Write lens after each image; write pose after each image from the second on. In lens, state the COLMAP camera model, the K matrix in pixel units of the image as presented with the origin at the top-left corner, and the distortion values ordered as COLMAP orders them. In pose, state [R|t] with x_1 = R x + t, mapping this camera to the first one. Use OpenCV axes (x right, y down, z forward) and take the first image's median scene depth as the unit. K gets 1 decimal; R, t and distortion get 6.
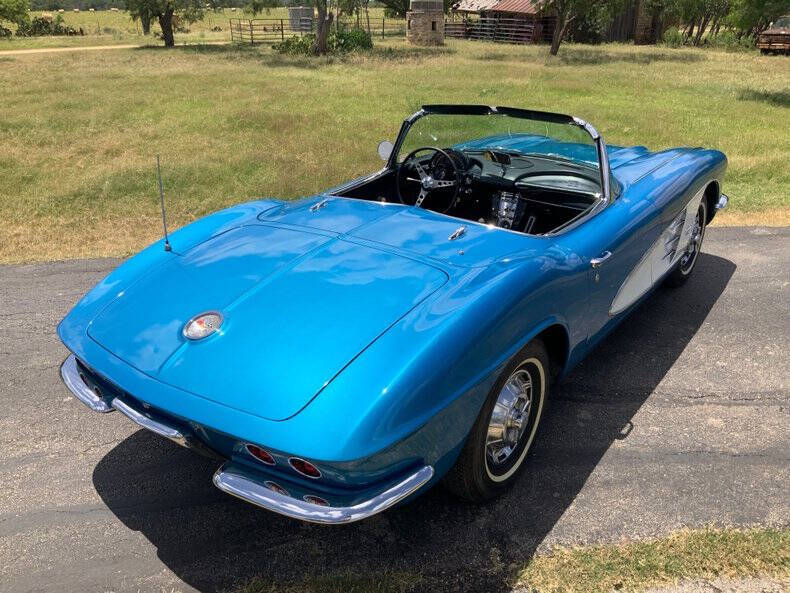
lens RADIAL K [[658.0, 0, 392.4], [0, 658.0, 305.4], [0, 0, 1]] dist [0.049843, -0.103642]
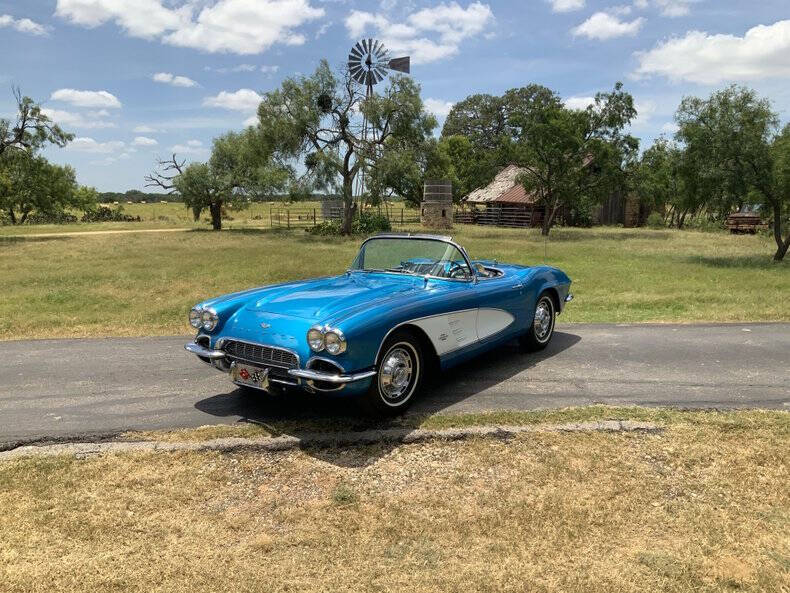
lens RADIAL K [[658.0, 0, 395.3], [0, 658.0, 313.9], [0, 0, 1]] dist [0.049843, -0.103642]
pose [[0.999474, 0.003786, -0.032197, 0.114875], [-0.011764, 0.967810, -0.251408, 0.319535], [0.030209, 0.251655, 0.967346, -0.614257]]
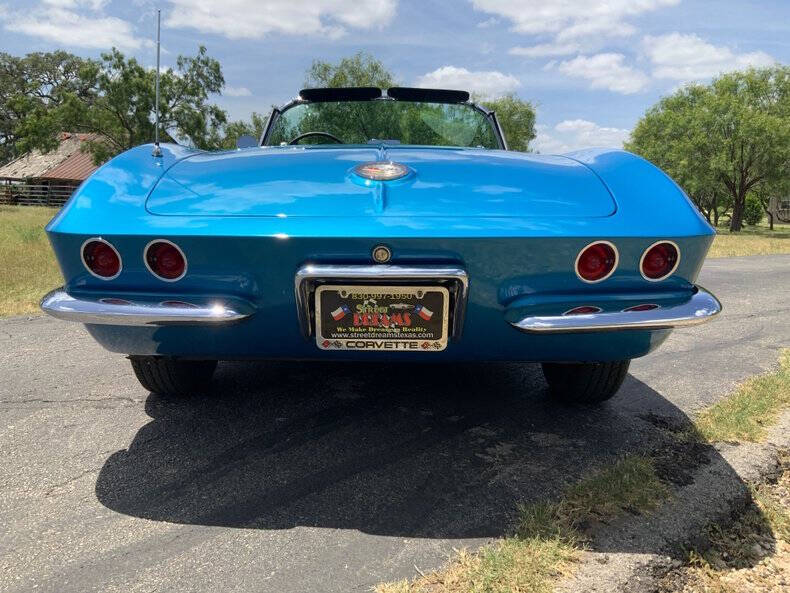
lens RADIAL K [[658.0, 0, 393.1], [0, 658.0, 304.7], [0, 0, 1]] dist [0.049843, -0.103642]
pose [[0.790574, -0.073634, 0.607923, -0.376965], [0.228351, 0.956588, -0.181094, 0.158721], [-0.568198, 0.281988, 0.773068, 0.250472]]
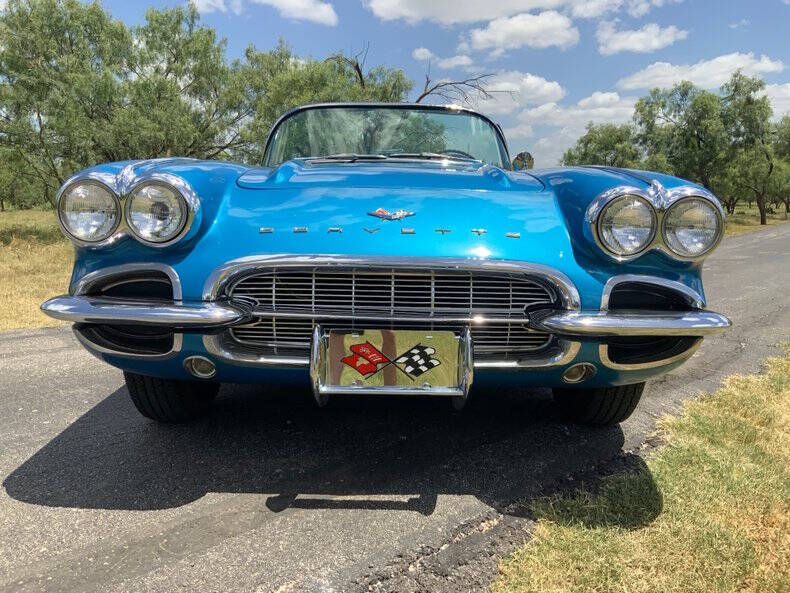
lens RADIAL K [[658.0, 0, 394.4], [0, 658.0, 293.3], [0, 0, 1]] dist [0.049843, -0.103642]
pose [[0.812485, -0.052363, 0.580626, -0.371681], [0.227208, 0.945647, -0.232656, 0.193267], [-0.536884, 0.320953, 0.780221, 0.188937]]
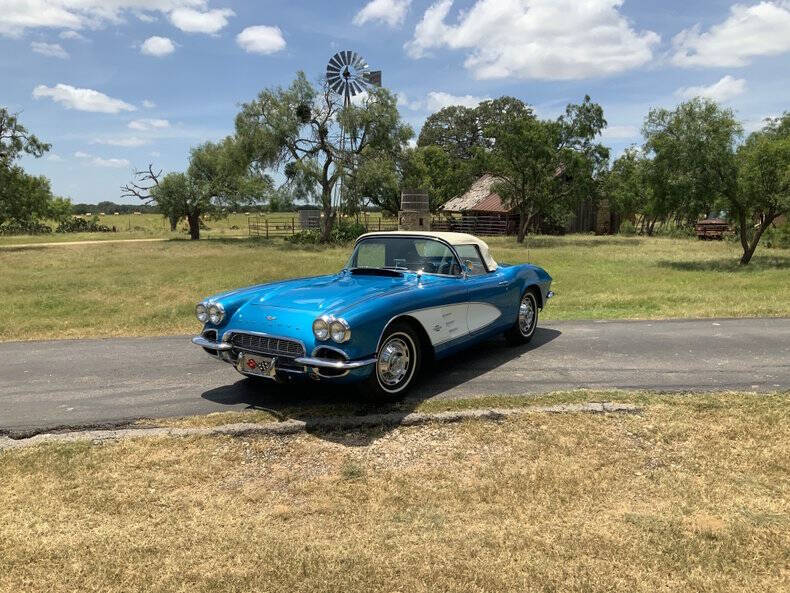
lens RADIAL K [[658.0, 0, 394.8], [0, 658.0, 303.4], [0, 0, 1]] dist [0.049843, -0.103642]
pose [[0.999969, -0.006729, 0.003984, 0.076213], [0.007578, 0.959668, -0.281035, 0.371735], [-0.001932, 0.281056, 0.959689, -0.682969]]
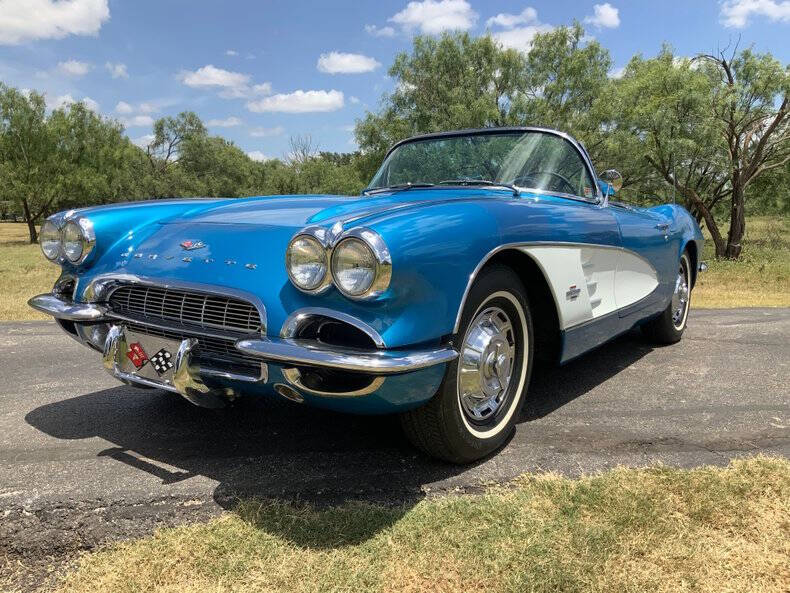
lens RADIAL K [[658.0, 0, 394.2], [0, 658.0, 295.0], [0, 0, 1]] dist [0.049843, -0.103642]
pose [[0.999665, 0.023523, -0.010819, 0.012583], [-0.025715, 0.950757, -0.308869, 0.241763], [0.003020, 0.309044, 0.951043, 0.020631]]
